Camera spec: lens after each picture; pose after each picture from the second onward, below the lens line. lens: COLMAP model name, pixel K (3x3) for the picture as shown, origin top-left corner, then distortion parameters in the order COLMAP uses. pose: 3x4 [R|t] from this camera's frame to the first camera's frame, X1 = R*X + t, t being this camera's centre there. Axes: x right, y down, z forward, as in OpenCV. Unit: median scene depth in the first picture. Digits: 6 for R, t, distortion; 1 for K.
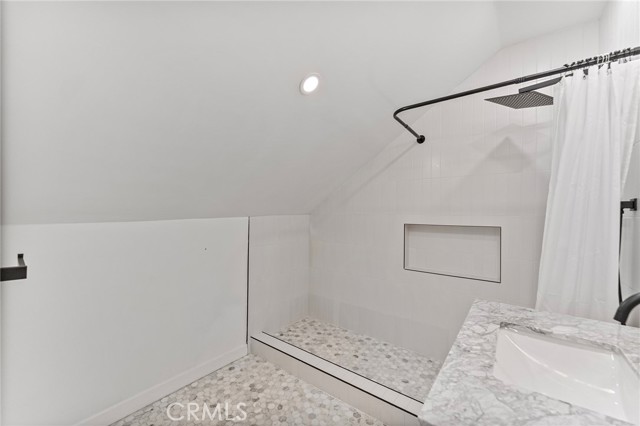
lens RADIAL K [[256.8, 0, 321.7], [0, 256.8, 214.5], [0, 0, 1]] dist [-0.000388, -0.001213]
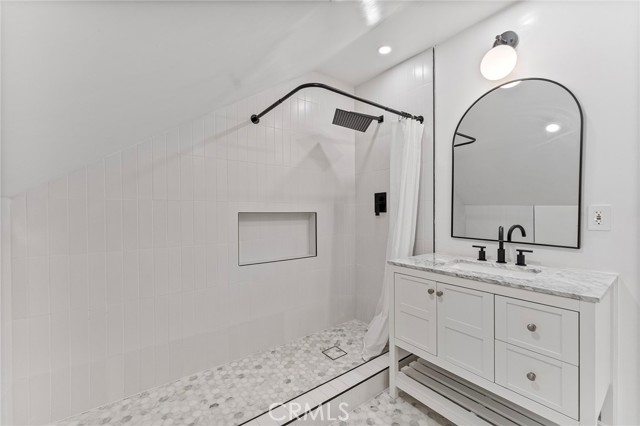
lens RADIAL K [[256.8, 0, 320.2], [0, 256.8, 212.2], [0, 0, 1]] dist [-0.000388, -0.001213]
pose [[0.271970, -0.015484, 0.962181, -0.443708], [0.000068, 0.999871, 0.016072, 0.022944], [-0.962306, -0.004306, 0.271936, 0.543290]]
